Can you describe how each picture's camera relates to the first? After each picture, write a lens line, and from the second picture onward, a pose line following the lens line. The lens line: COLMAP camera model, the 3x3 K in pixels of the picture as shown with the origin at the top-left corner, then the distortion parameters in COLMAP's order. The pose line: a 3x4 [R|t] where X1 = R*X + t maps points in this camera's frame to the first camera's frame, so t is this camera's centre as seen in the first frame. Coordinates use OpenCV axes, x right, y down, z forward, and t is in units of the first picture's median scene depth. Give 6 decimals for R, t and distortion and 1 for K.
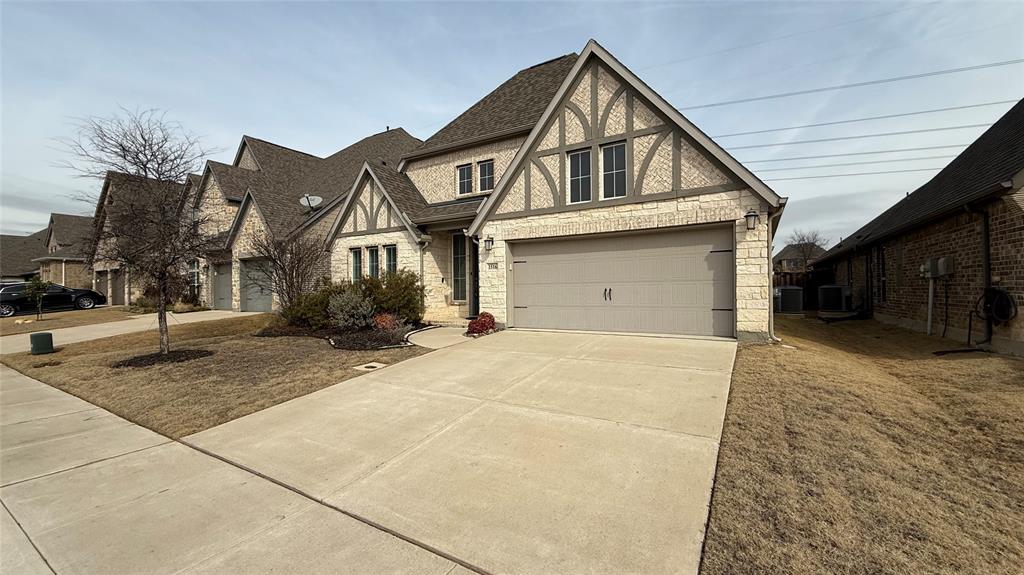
lens RADIAL K [[404.6, 0, 512.1], [0, 404.6, 287.9], [0, 0, 1]] dist [-0.000904, -0.000130]
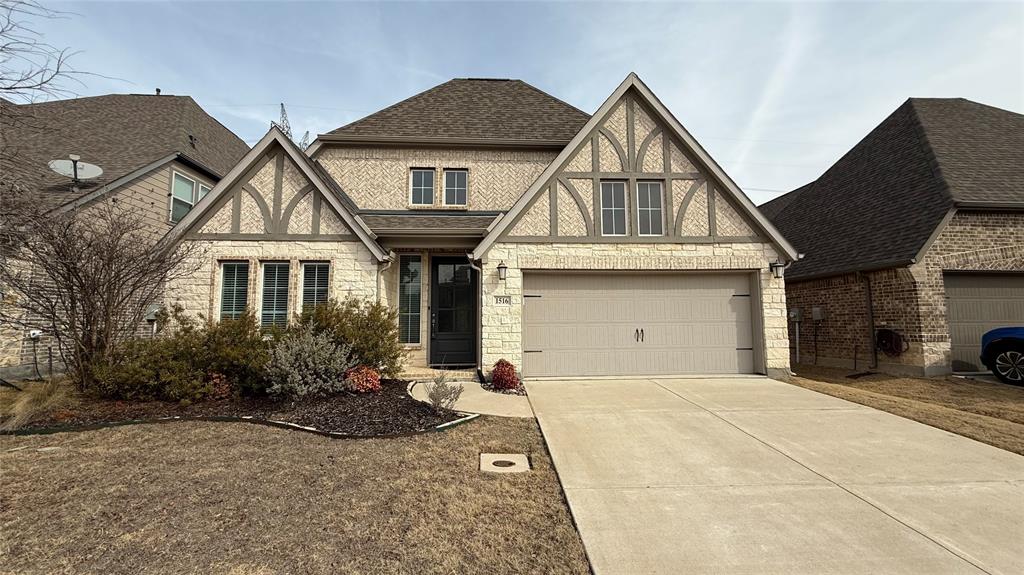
lens RADIAL K [[404.6, 0, 511.7], [0, 404.6, 287.1], [0, 0, 1]] dist [-0.000904, -0.000130]
pose [[0.828318, 0.058308, 0.557216, -0.504738], [-0.005576, 0.995378, -0.095869, -0.003465], [-0.560231, 0.076303, 0.824814, 0.358586]]
